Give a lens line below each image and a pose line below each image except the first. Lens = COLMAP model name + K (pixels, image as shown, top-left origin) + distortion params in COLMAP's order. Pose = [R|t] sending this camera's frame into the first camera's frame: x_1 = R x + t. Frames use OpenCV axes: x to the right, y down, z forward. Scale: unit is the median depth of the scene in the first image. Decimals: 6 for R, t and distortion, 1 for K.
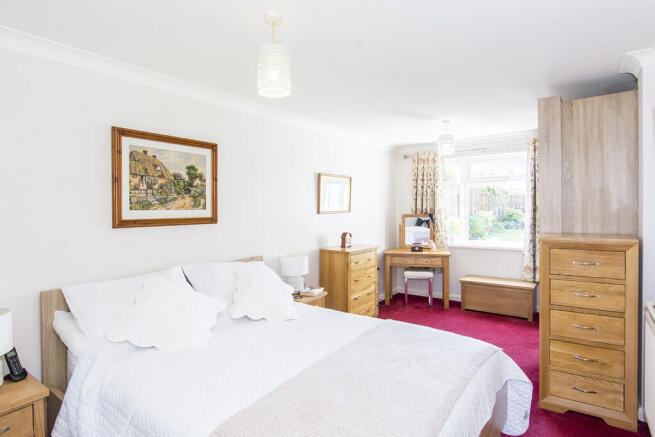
lens RADIAL K [[350.6, 0, 323.3], [0, 350.6, 211.6], [0, 0, 1]] dist [0.005497, 0.000565]
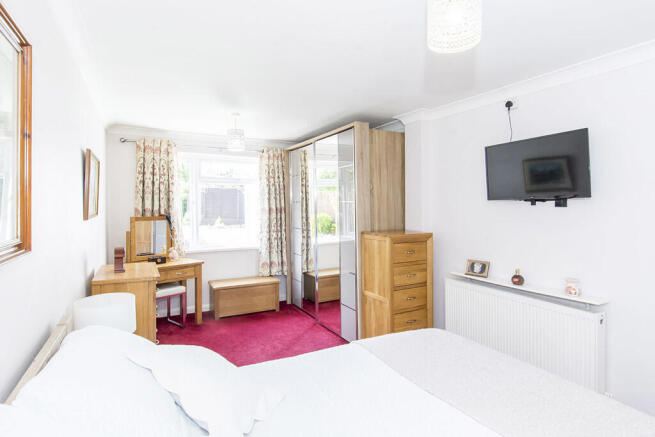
lens RADIAL K [[350.6, 0, 324.6], [0, 350.6, 215.7], [0, 0, 1]] dist [0.005497, 0.000565]
pose [[0.436371, -0.012392, 0.899681, -0.303099], [-0.001470, 0.999894, 0.014486, -0.007501], [-0.899766, -0.007643, 0.436307, 0.331769]]
